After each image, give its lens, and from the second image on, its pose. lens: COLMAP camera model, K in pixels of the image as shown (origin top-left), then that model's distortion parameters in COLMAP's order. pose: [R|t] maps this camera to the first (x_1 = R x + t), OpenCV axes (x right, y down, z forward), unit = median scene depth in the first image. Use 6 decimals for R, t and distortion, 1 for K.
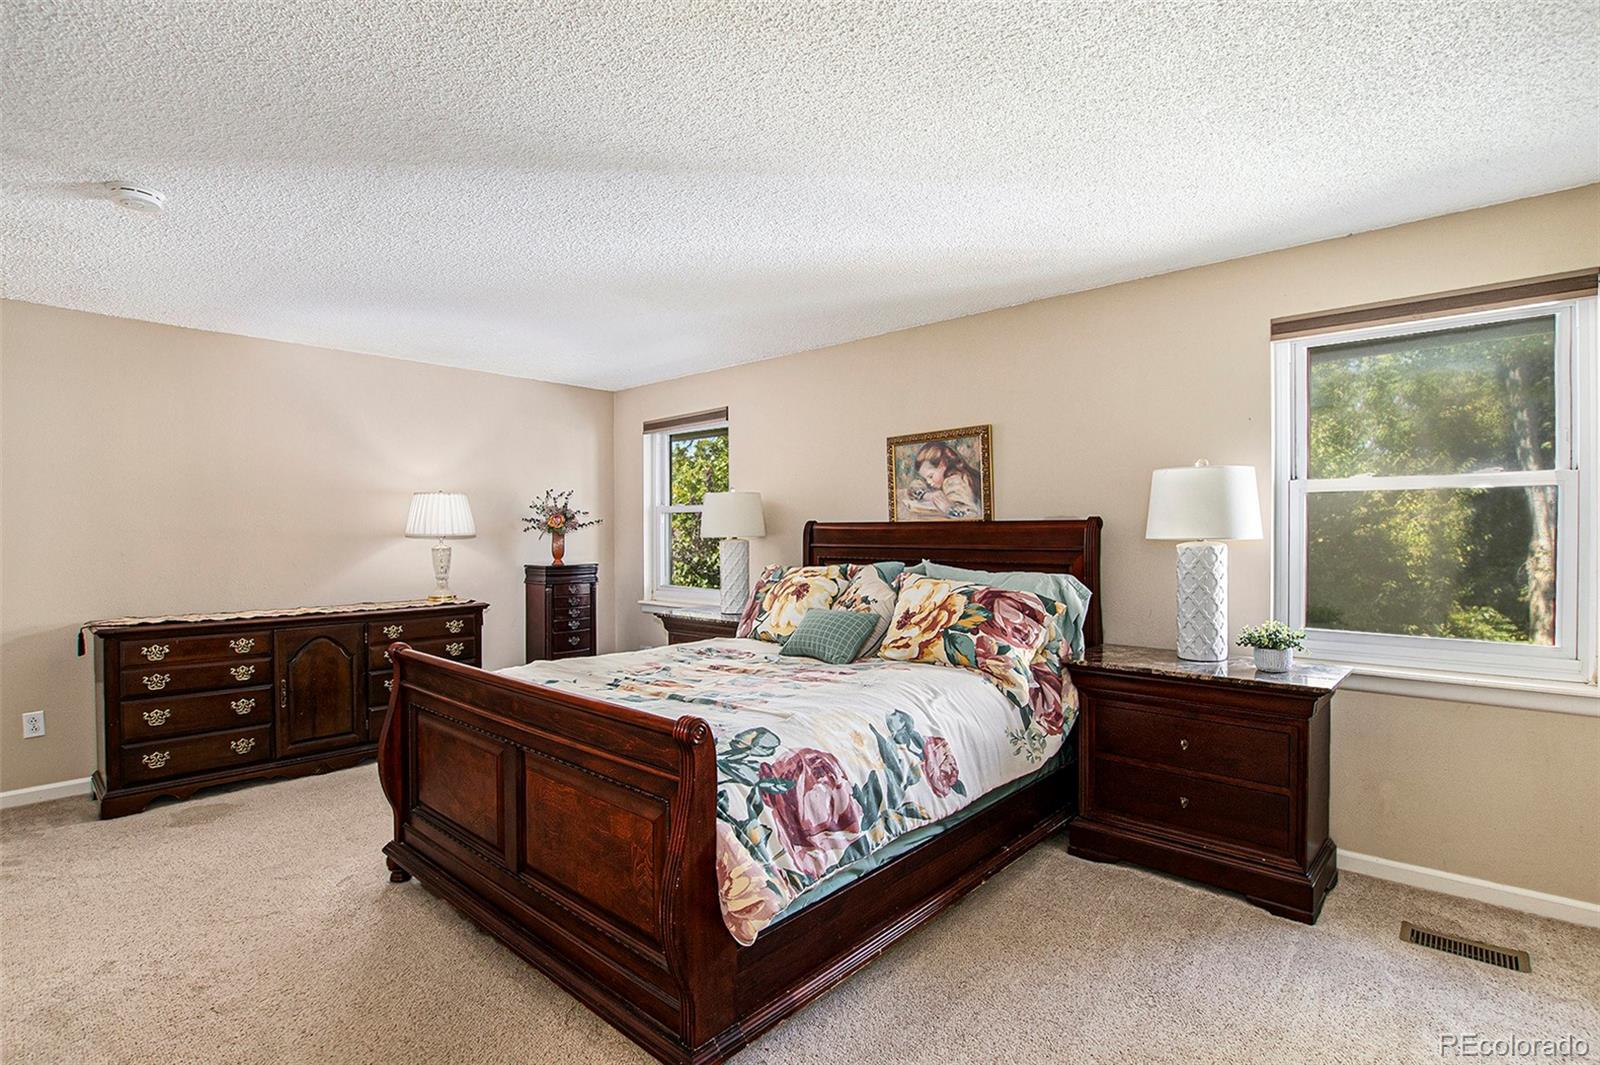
lens RADIAL K [[769.5, 0, 806.8], [0, 769.5, 542.8], [0, 0, 1]] dist [-0.038798, 0.000485]
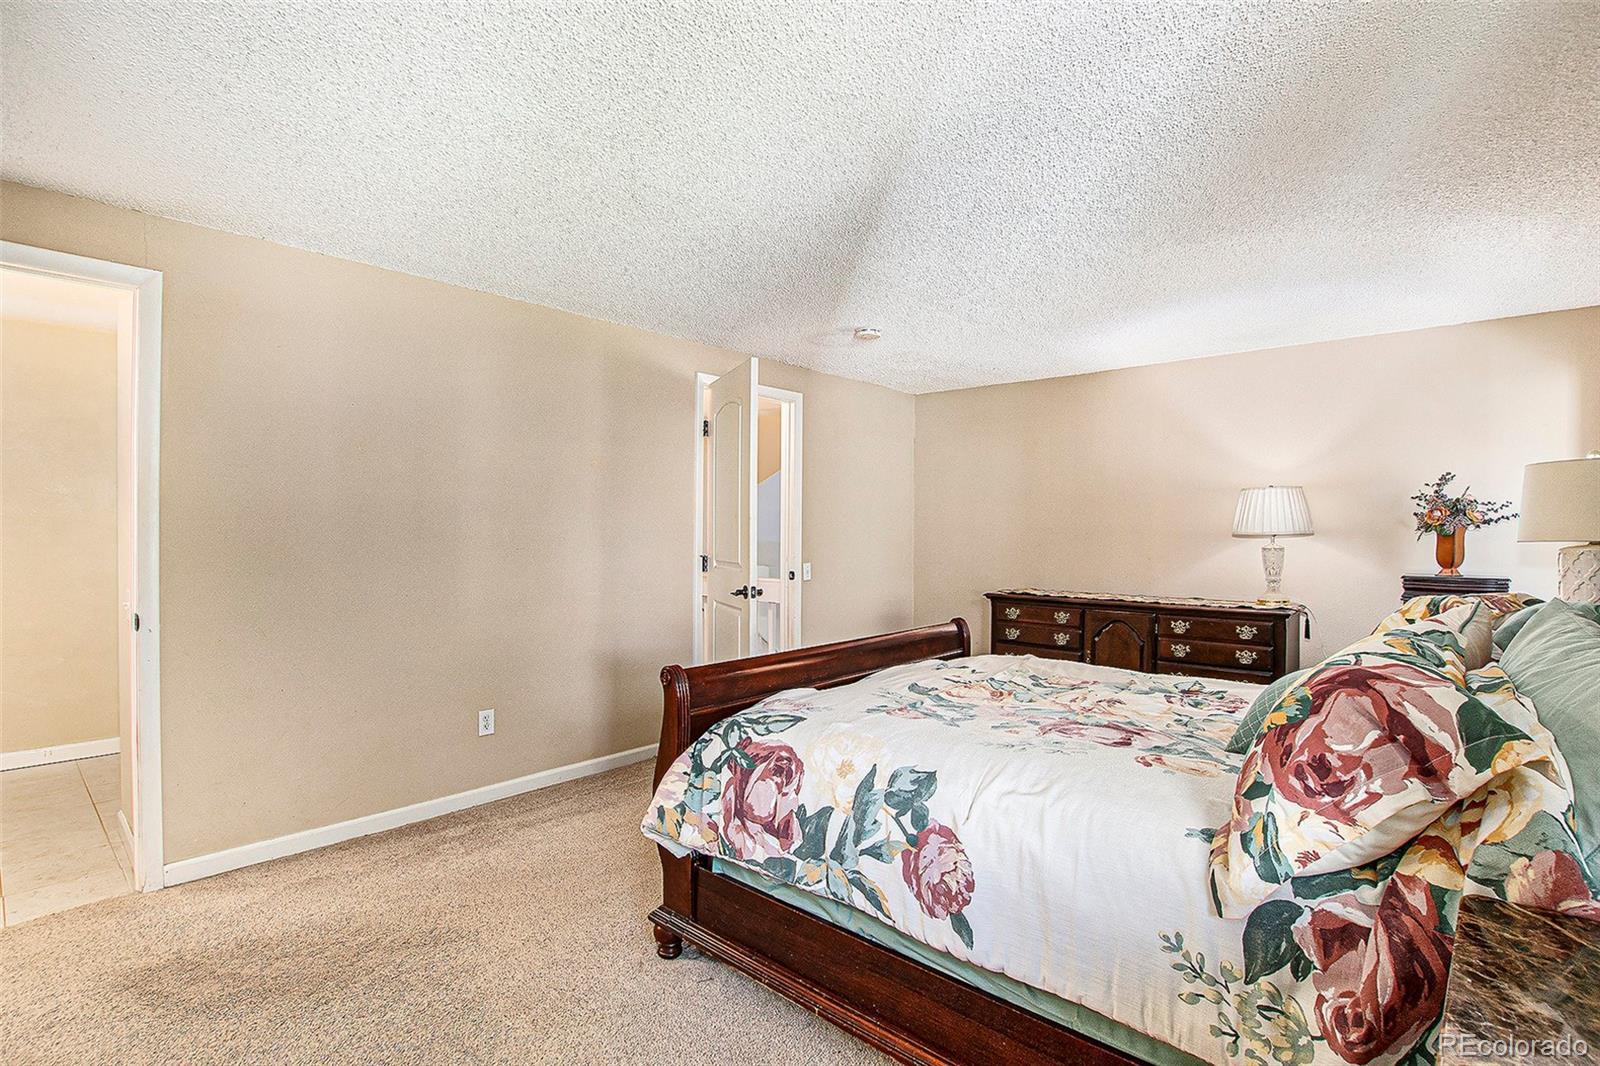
lens RADIAL K [[762.5, 0, 798.1], [0, 762.5, 526.3], [0, 0, 1]] dist [-0.036032, 0.000128]
pose [[-0.010535, 0.000066, -0.999945, 0.598825], [-0.015536, 0.999879, 0.000229, -0.013878], [0.999824, 0.015538, -0.010532, 0.609238]]
